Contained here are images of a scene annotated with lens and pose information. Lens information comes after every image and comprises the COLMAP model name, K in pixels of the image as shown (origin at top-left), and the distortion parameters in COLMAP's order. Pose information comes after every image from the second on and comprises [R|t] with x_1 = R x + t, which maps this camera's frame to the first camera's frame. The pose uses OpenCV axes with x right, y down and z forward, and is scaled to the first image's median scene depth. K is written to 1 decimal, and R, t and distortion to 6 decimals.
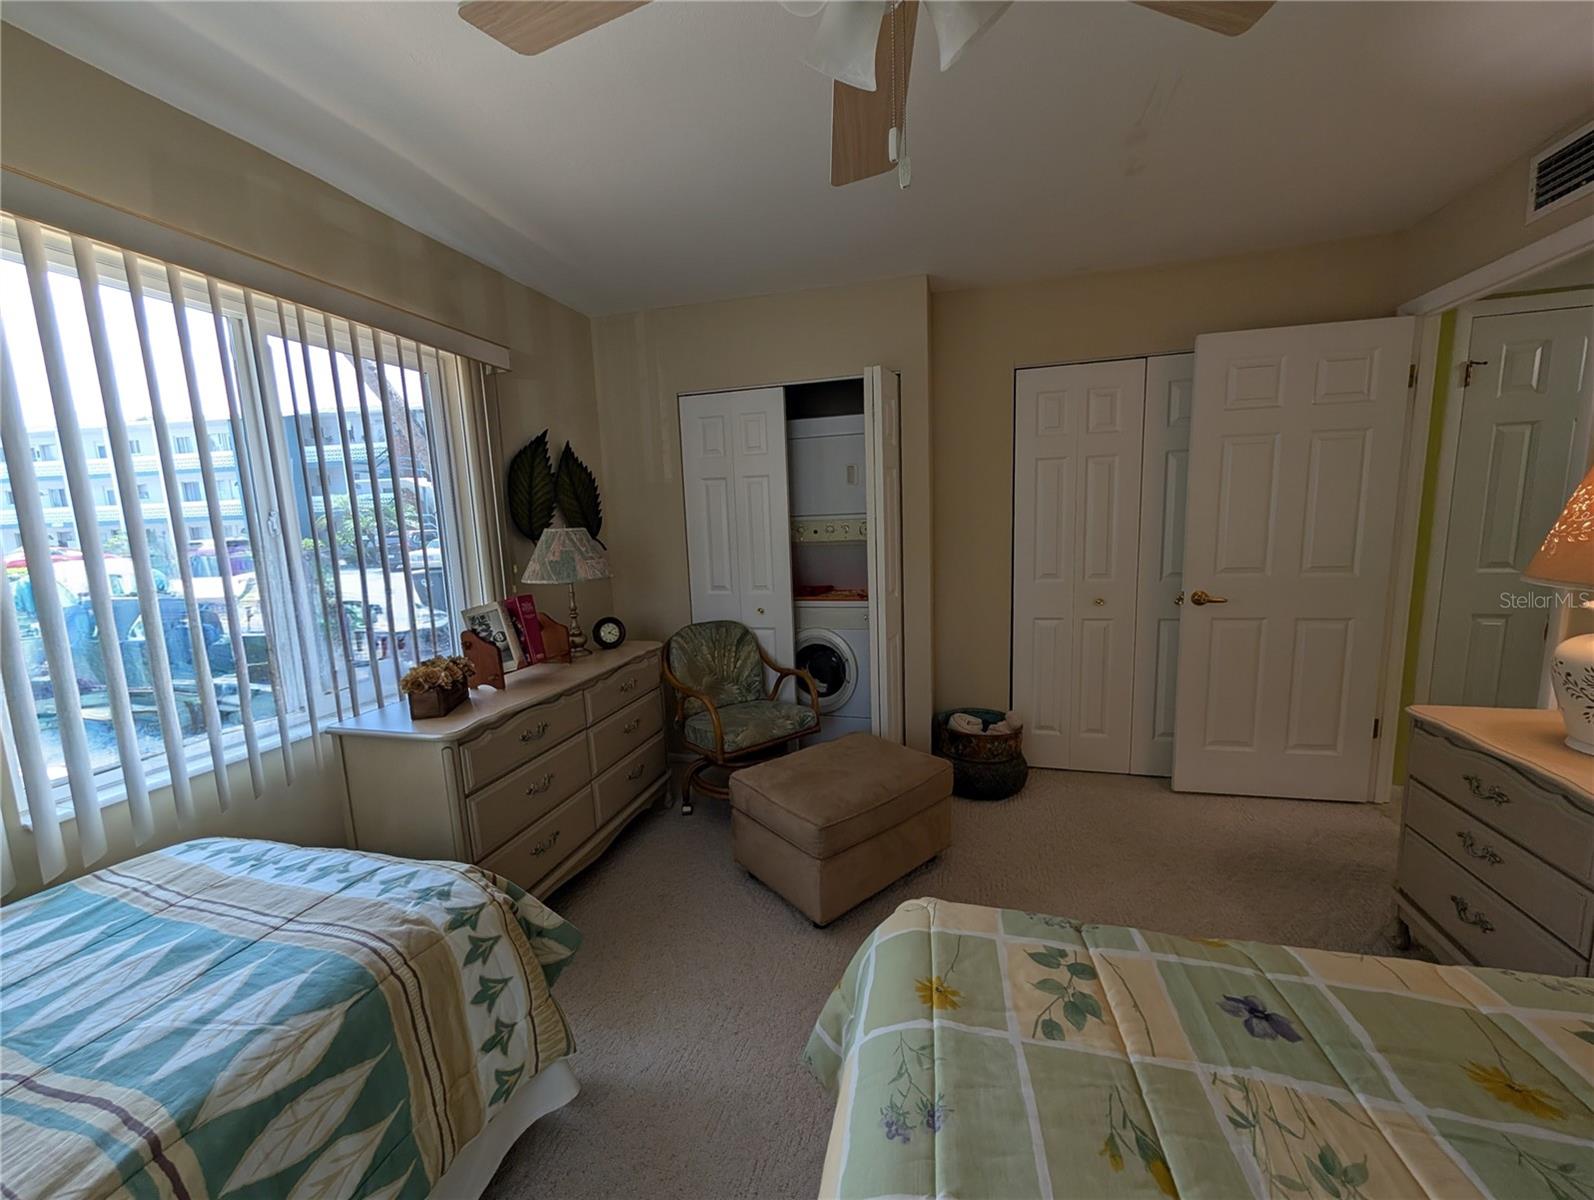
lens RADIAL K [[602.4, 0, 797.0], [0, 602.4, 599.3], [0, 0, 1]] dist [-0.001586, -0.000279]
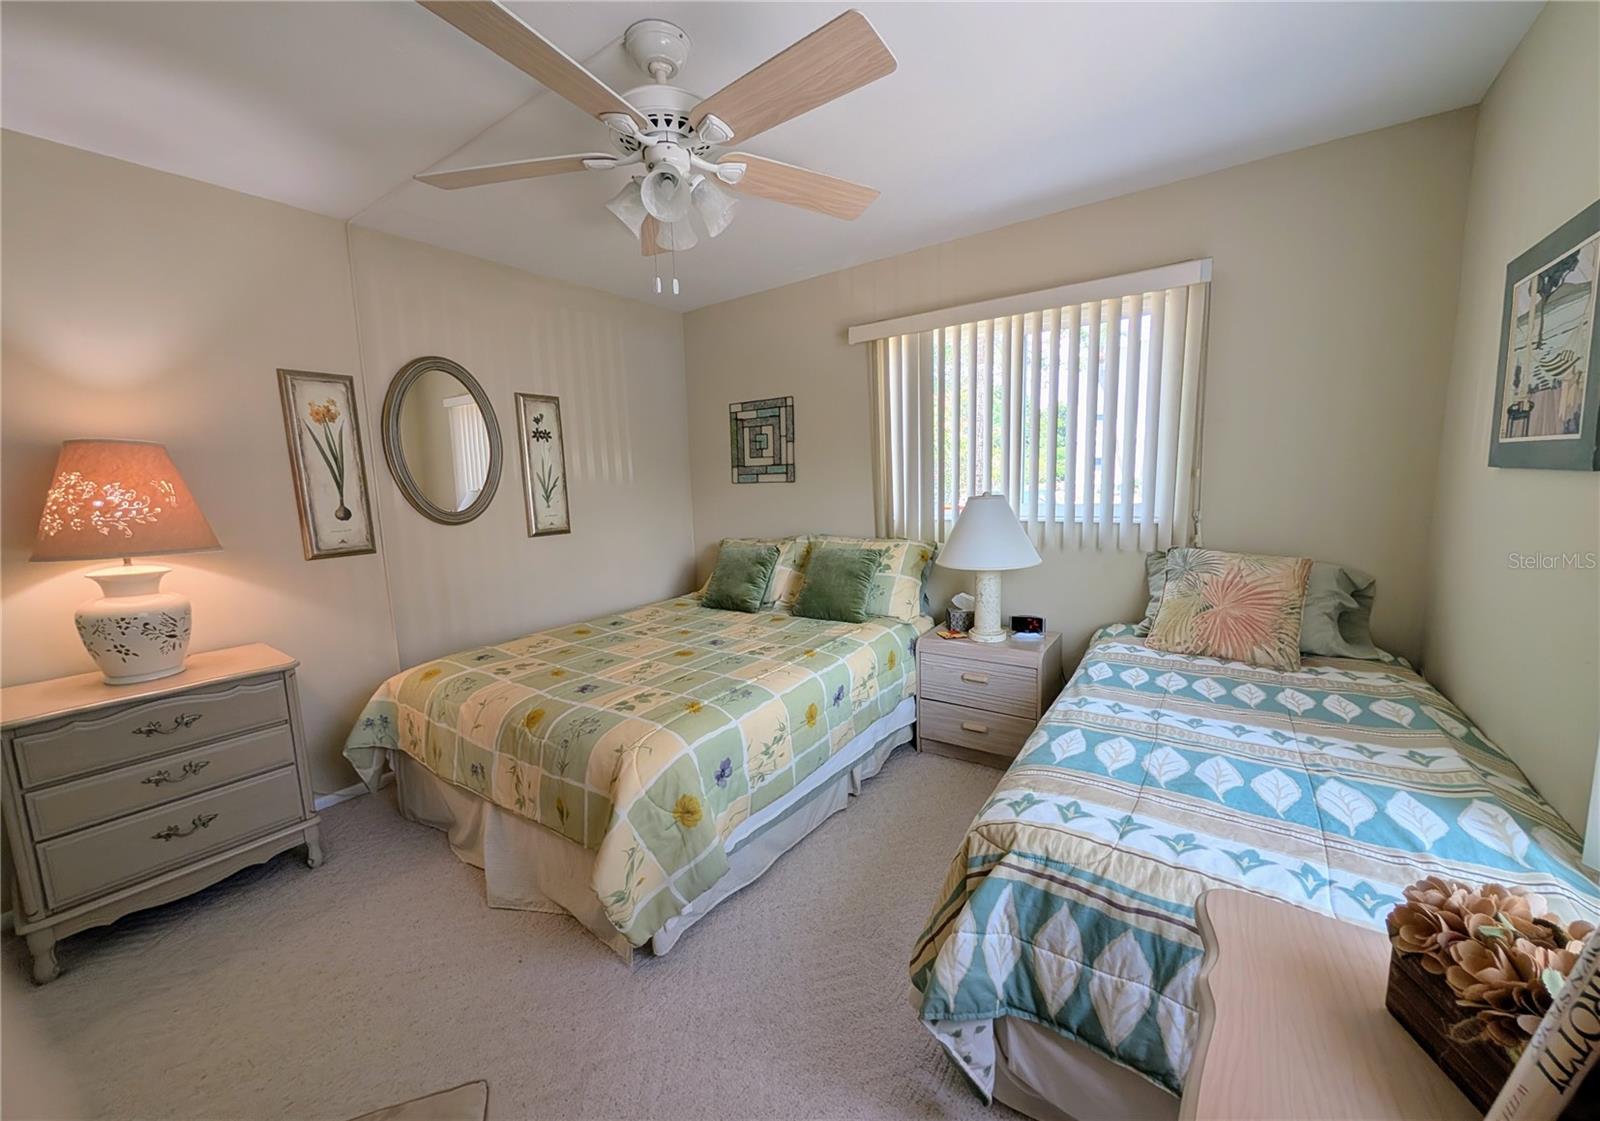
lens RADIAL K [[606.5, 0, 799.3], [0, 606.5, 565.1], [0, 0, 1]] dist [-0.000779, -0.000646]
pose [[-0.940829, 0.013754, 0.338603, -0.749083], [0.107233, 0.959917, 0.258961, -0.271632], [-0.321469, 0.279947, -0.904592, 2.448119]]
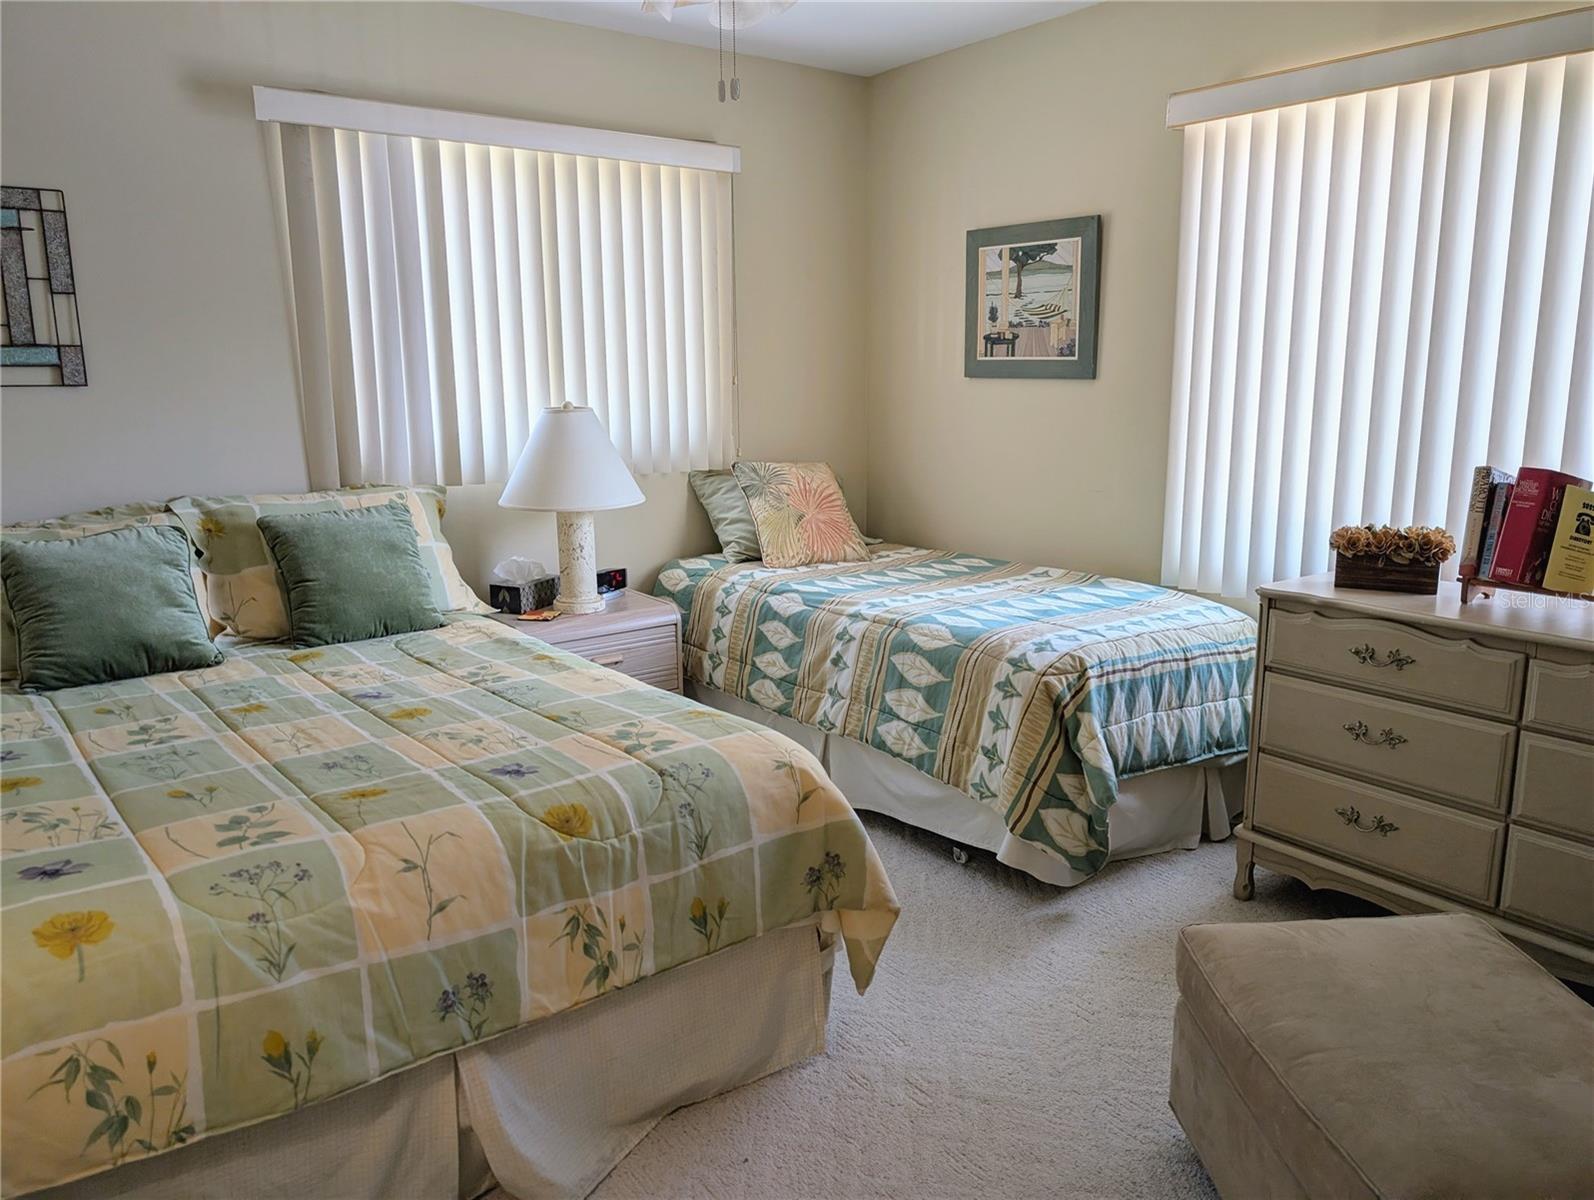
lens RADIAL K [[1152.4, 0, 808.3], [0, 1152.4, 592.9], [0, 0, 1]] dist [0.018665, -0.021690]
pose [[-0.605341, 0.190104, -0.772932, 1.933513], [-0.083148, 0.950645, 0.298932, -0.375921], [0.791612, 0.245224, -0.559657, 2.424794]]
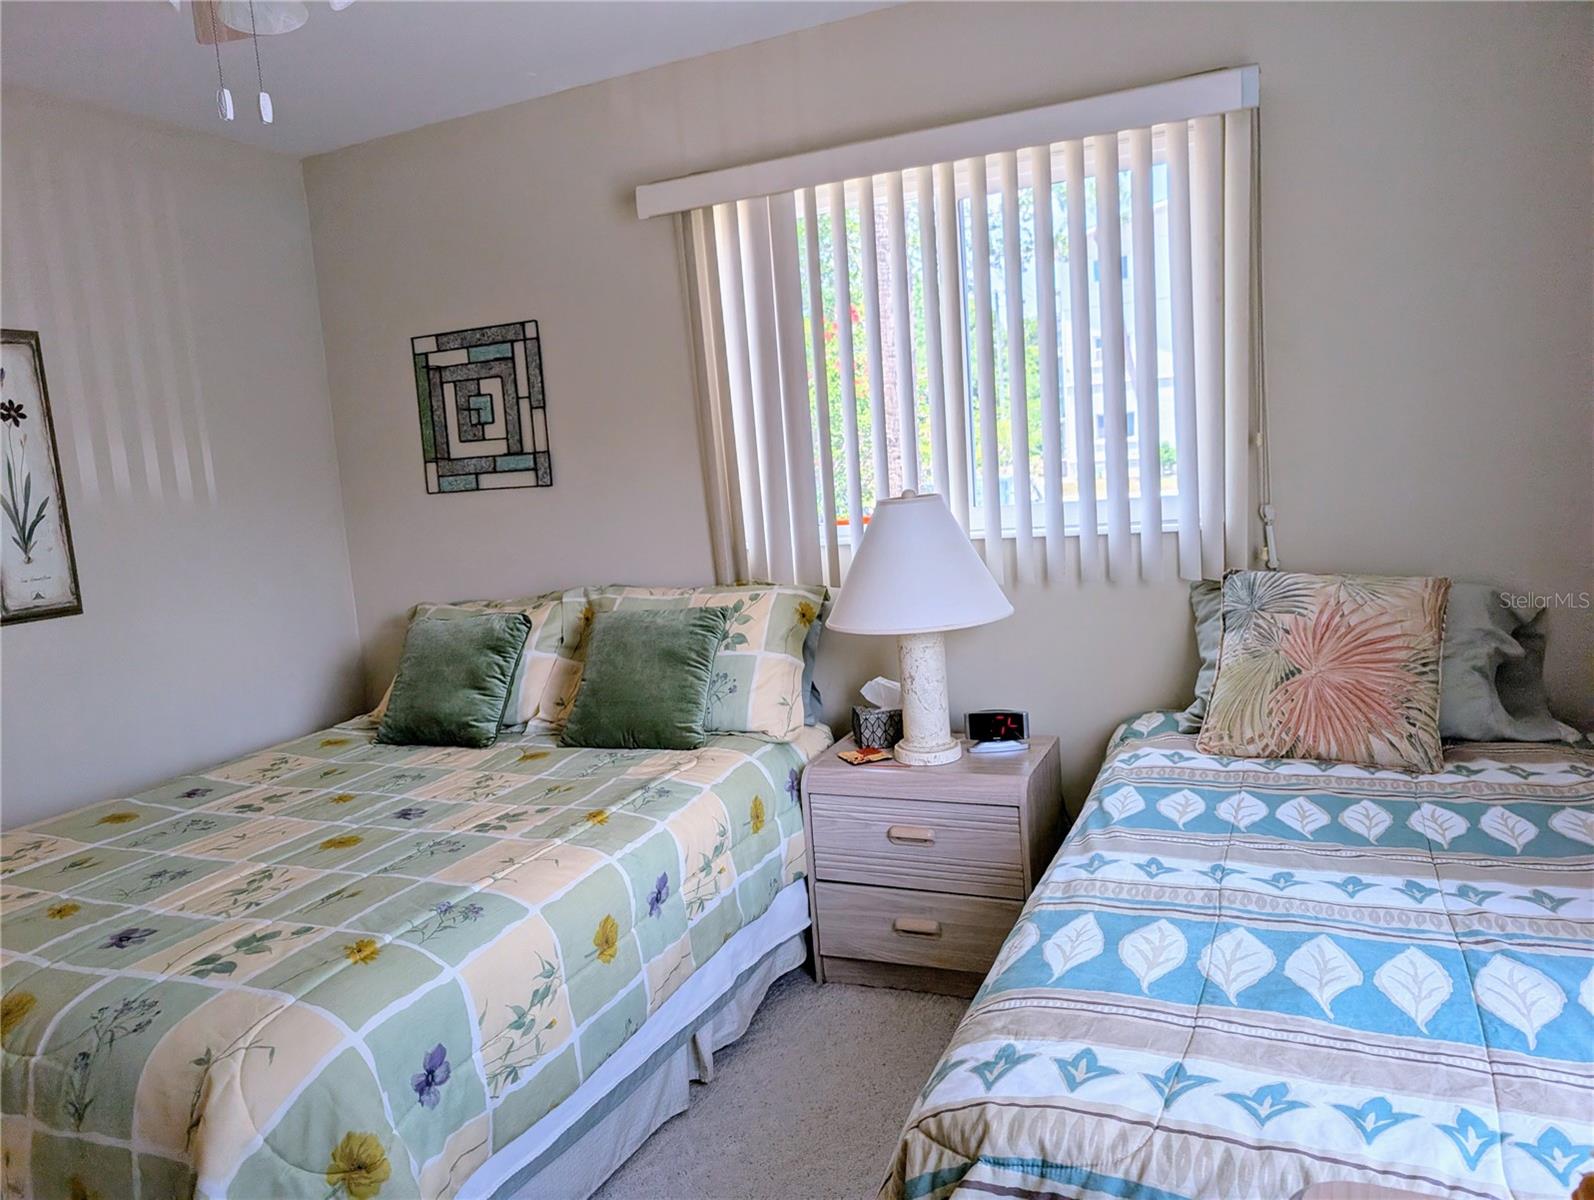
lens RADIAL K [[1152.4, 0, 782.1], [0, 1152.4, 620.7], [0, 0, 1]] dist [0.018665, -0.021690]
pose [[-0.981332, 0.081833, 0.174040, -0.783414], [0.127000, 0.955317, 0.266908, -0.274913], [-0.144422, 0.284028, -0.947877, 2.421405]]
